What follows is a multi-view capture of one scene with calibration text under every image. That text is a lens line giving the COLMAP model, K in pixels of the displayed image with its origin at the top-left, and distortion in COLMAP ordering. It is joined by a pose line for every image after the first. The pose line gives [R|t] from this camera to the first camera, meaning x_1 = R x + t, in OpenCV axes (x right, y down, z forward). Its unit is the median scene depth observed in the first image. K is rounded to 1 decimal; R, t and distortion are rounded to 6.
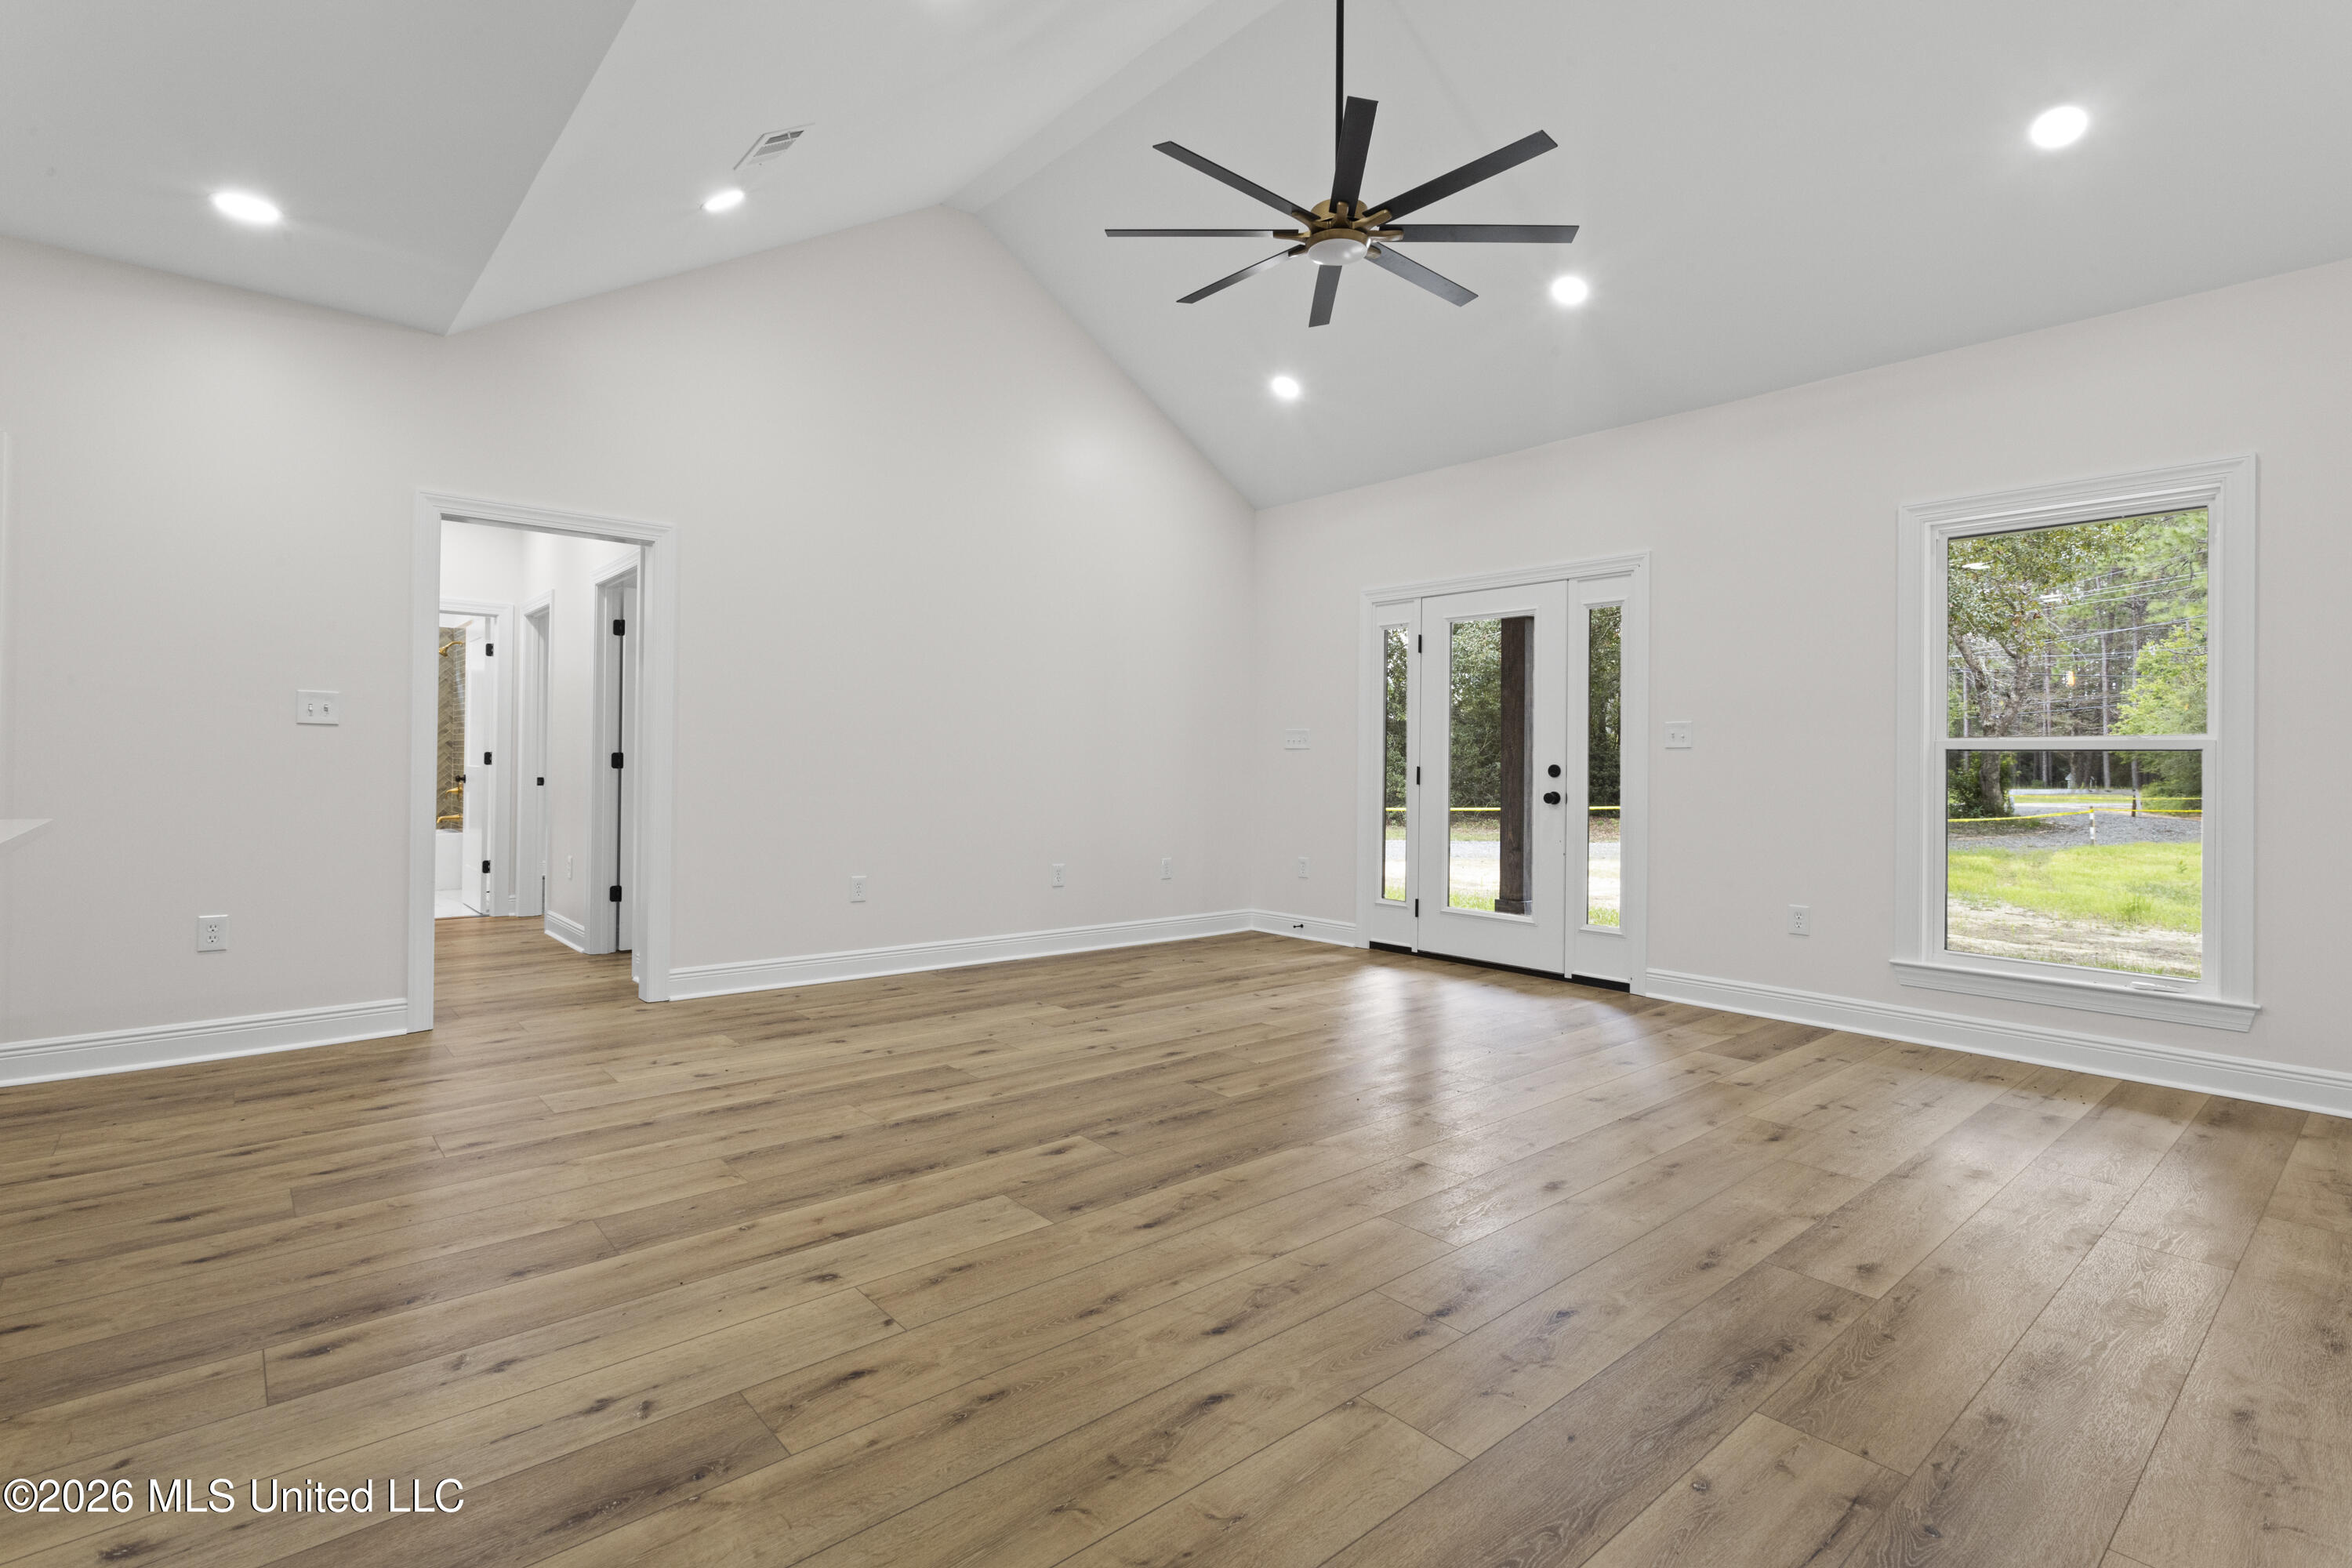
lens RADIAL K [[1120.9, 0, 1206.4], [0, 1120.9, 740.7], [0, 0, 1]] dist [0.002516, 0.003193]
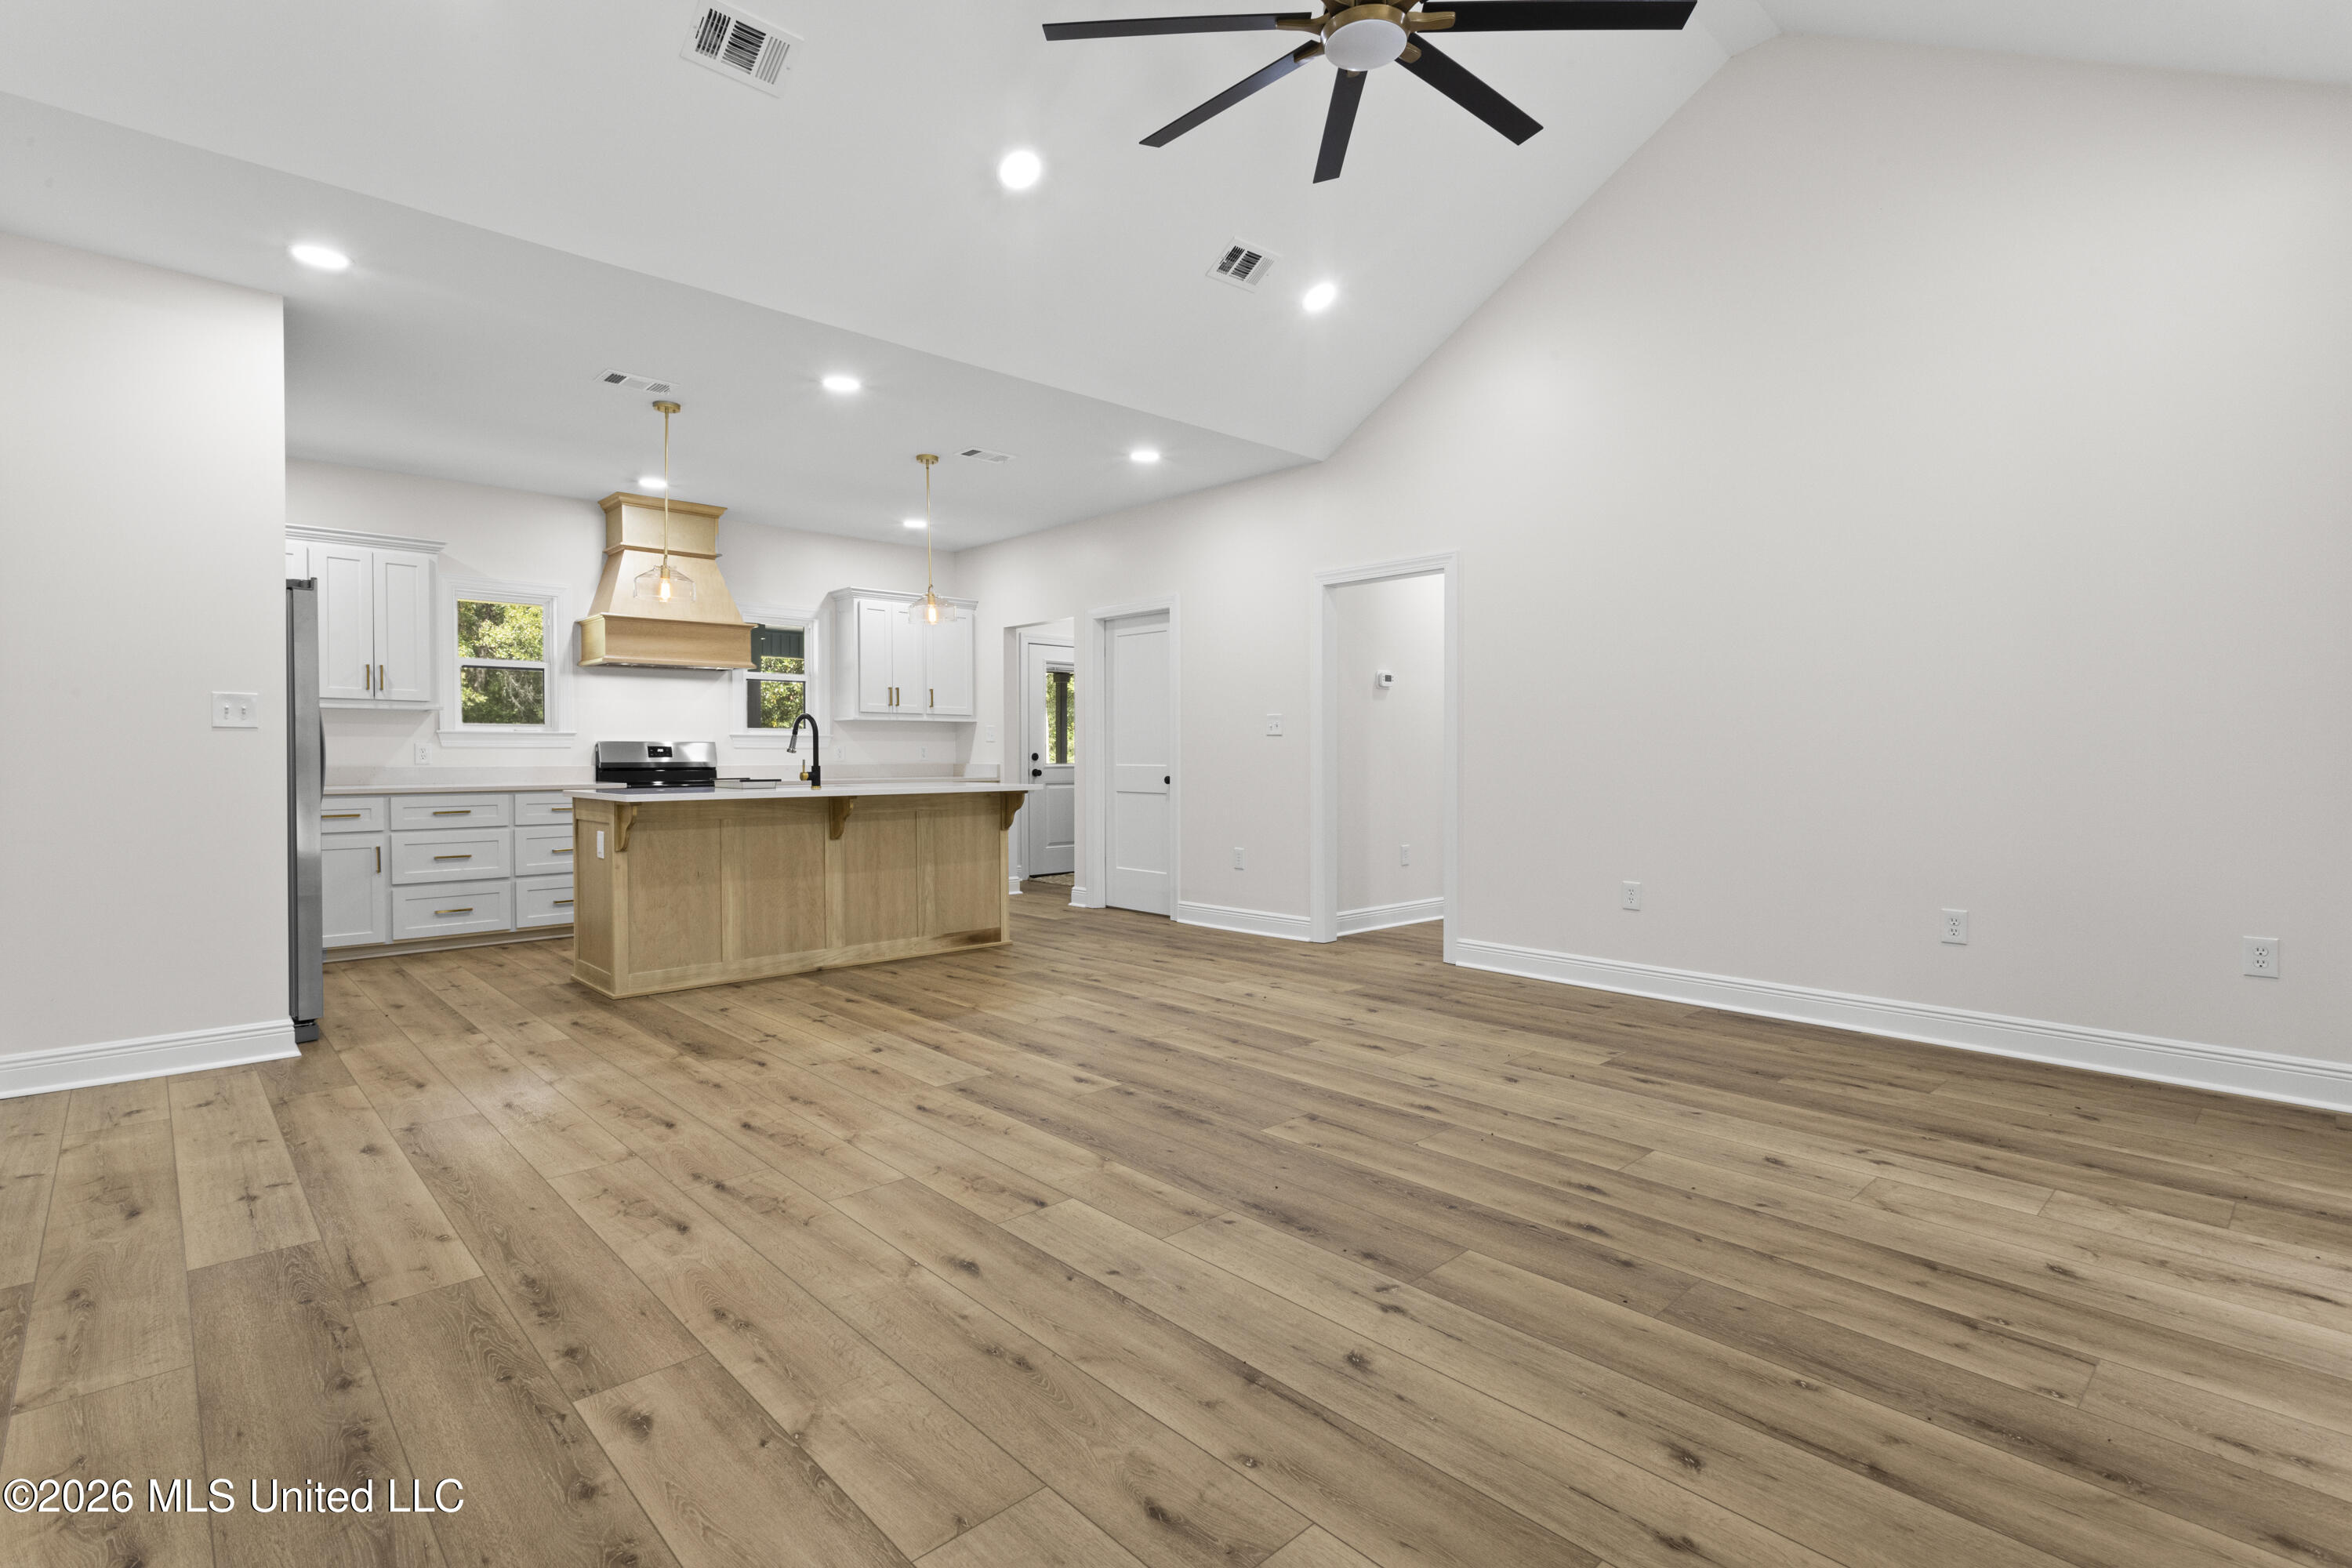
lens RADIAL K [[1120.9, 0, 1133.5], [0, 1120.9, 760.8], [0, 0, 1]] dist [0.002516, 0.003193]
pose [[-0.005437, -0.005588, -0.999970, 1.144487], [0.022455, 0.999732, -0.005708, 0.037073], [0.999733, -0.022486, -0.005310, 1.151418]]
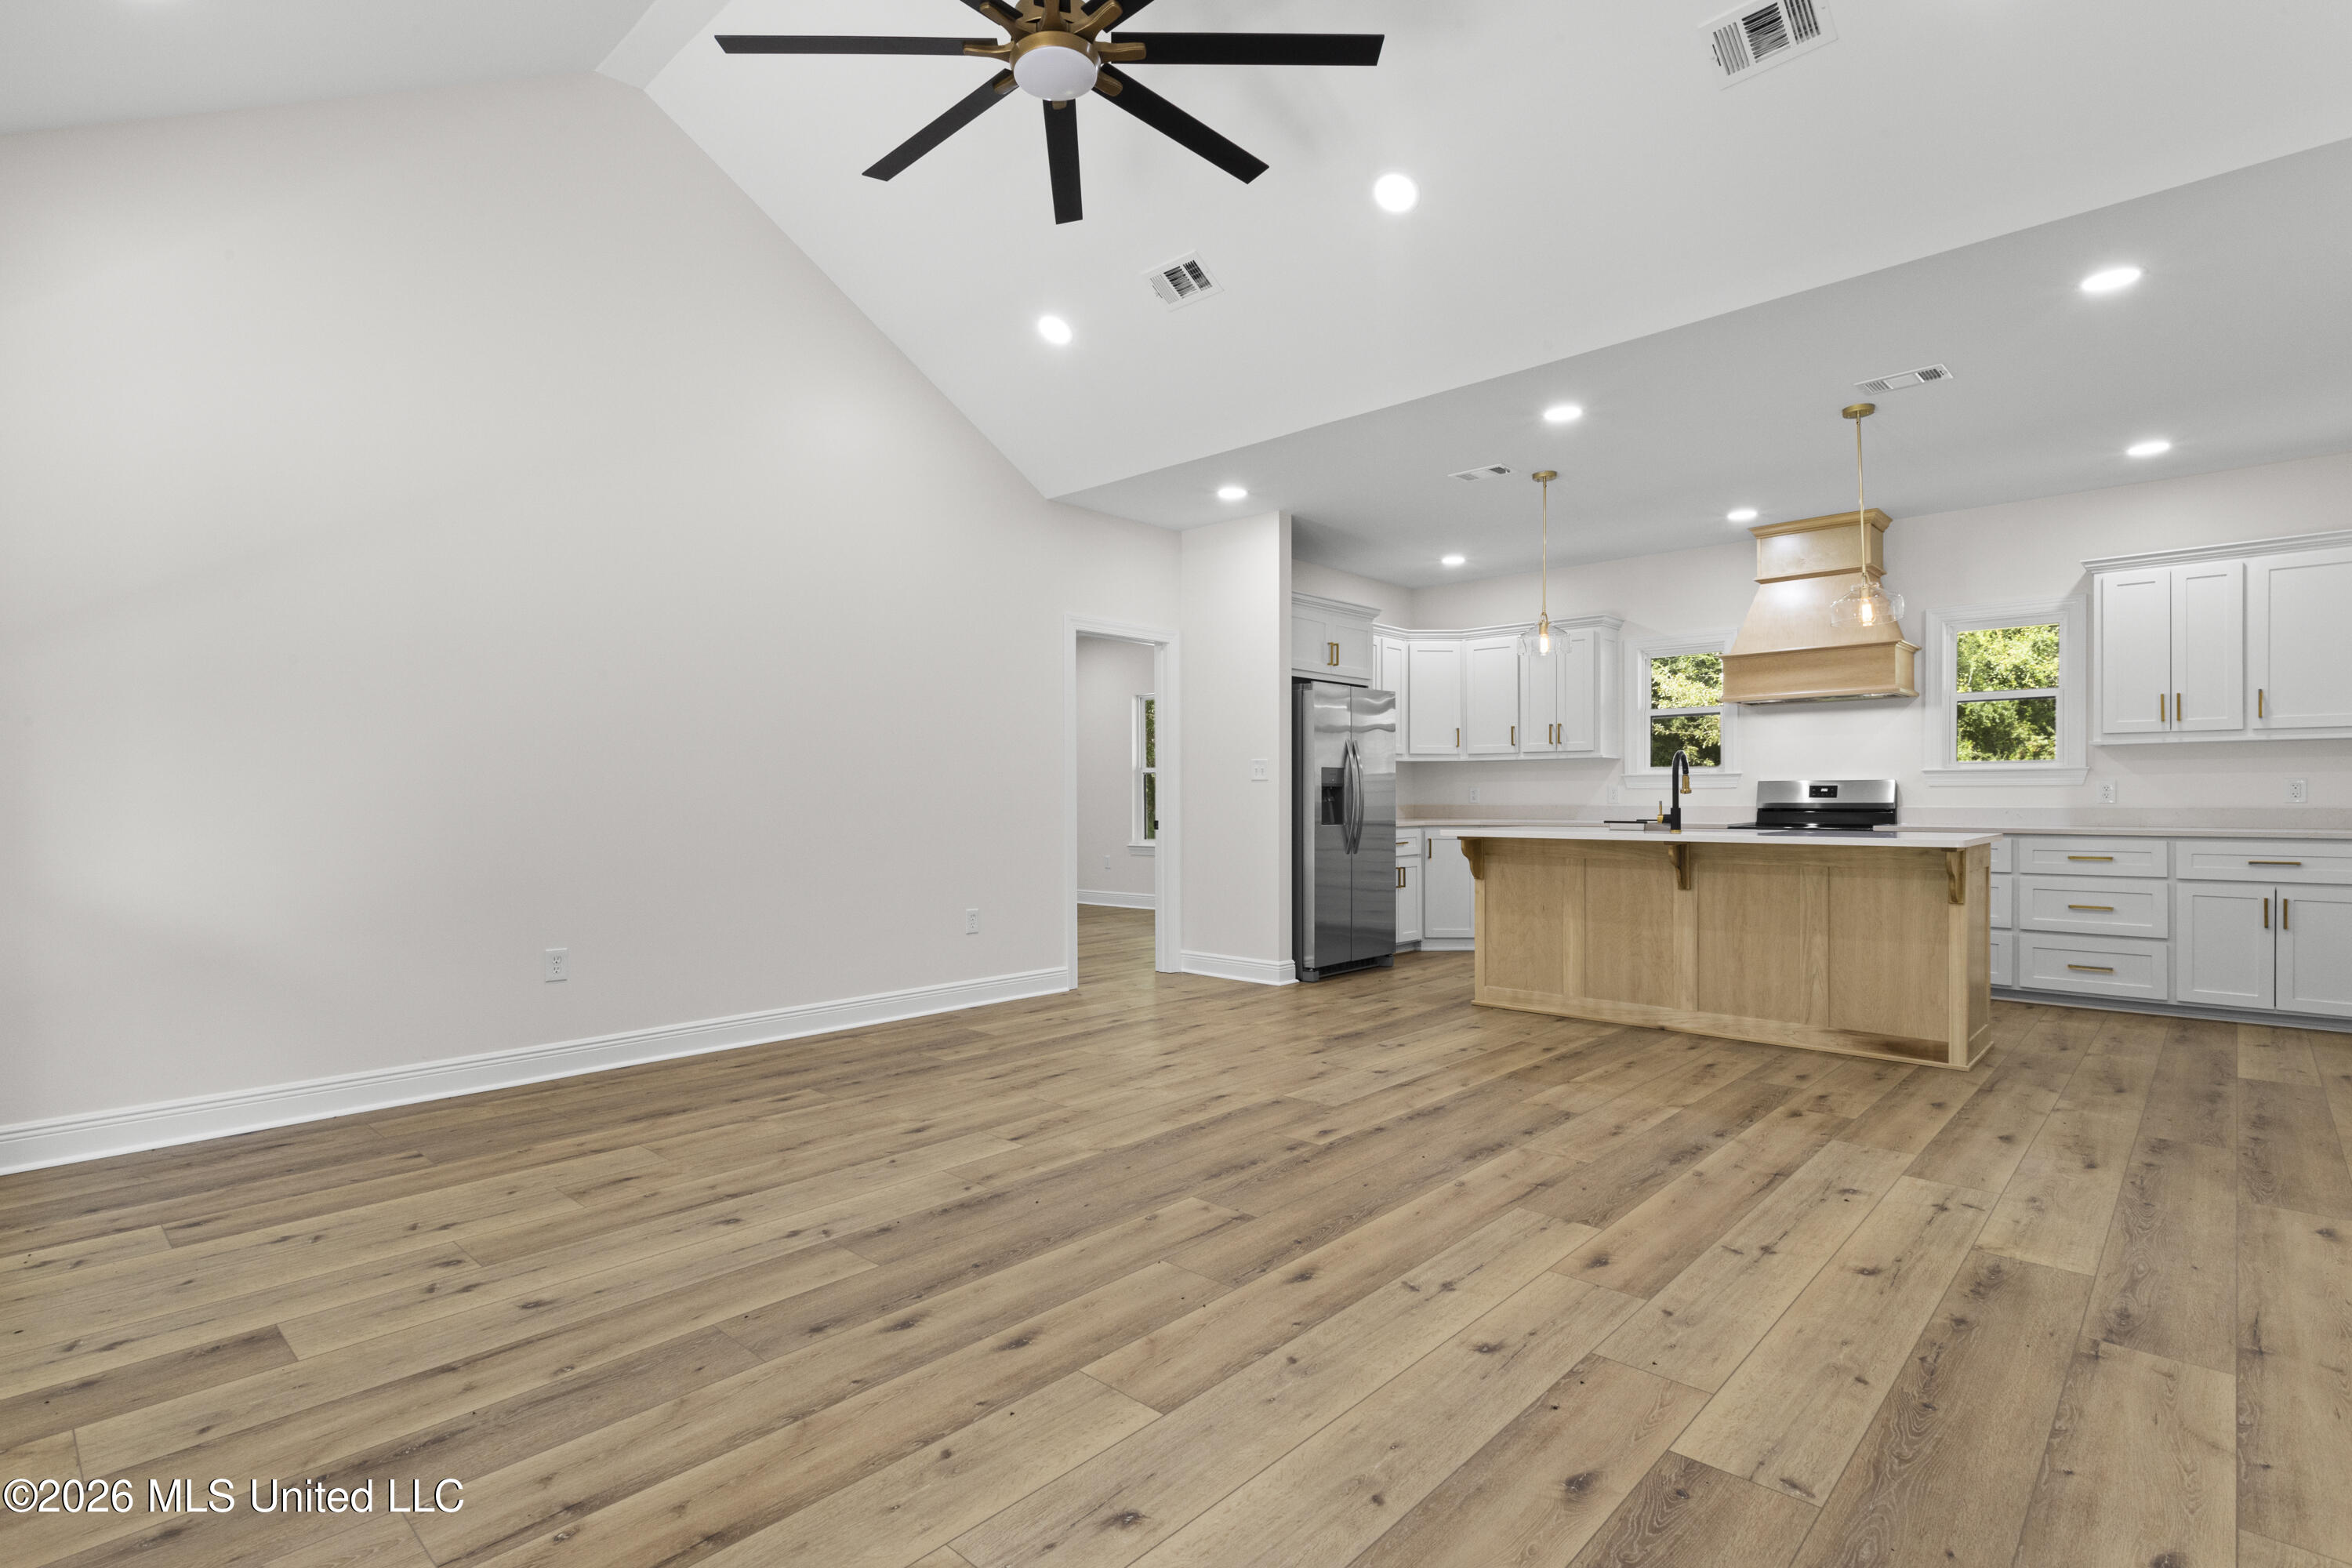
lens RADIAL K [[1120.9, 0, 1168.8], [0, 1120.9, 801.1], [0, 0, 1]] dist [0.002516, 0.003193]
pose [[-0.996962, -0.007127, -0.077568, 0.131805], [-0.005723, 0.999816, -0.018305, 0.048949], [0.077684, -0.017806, -0.996819, 2.319103]]
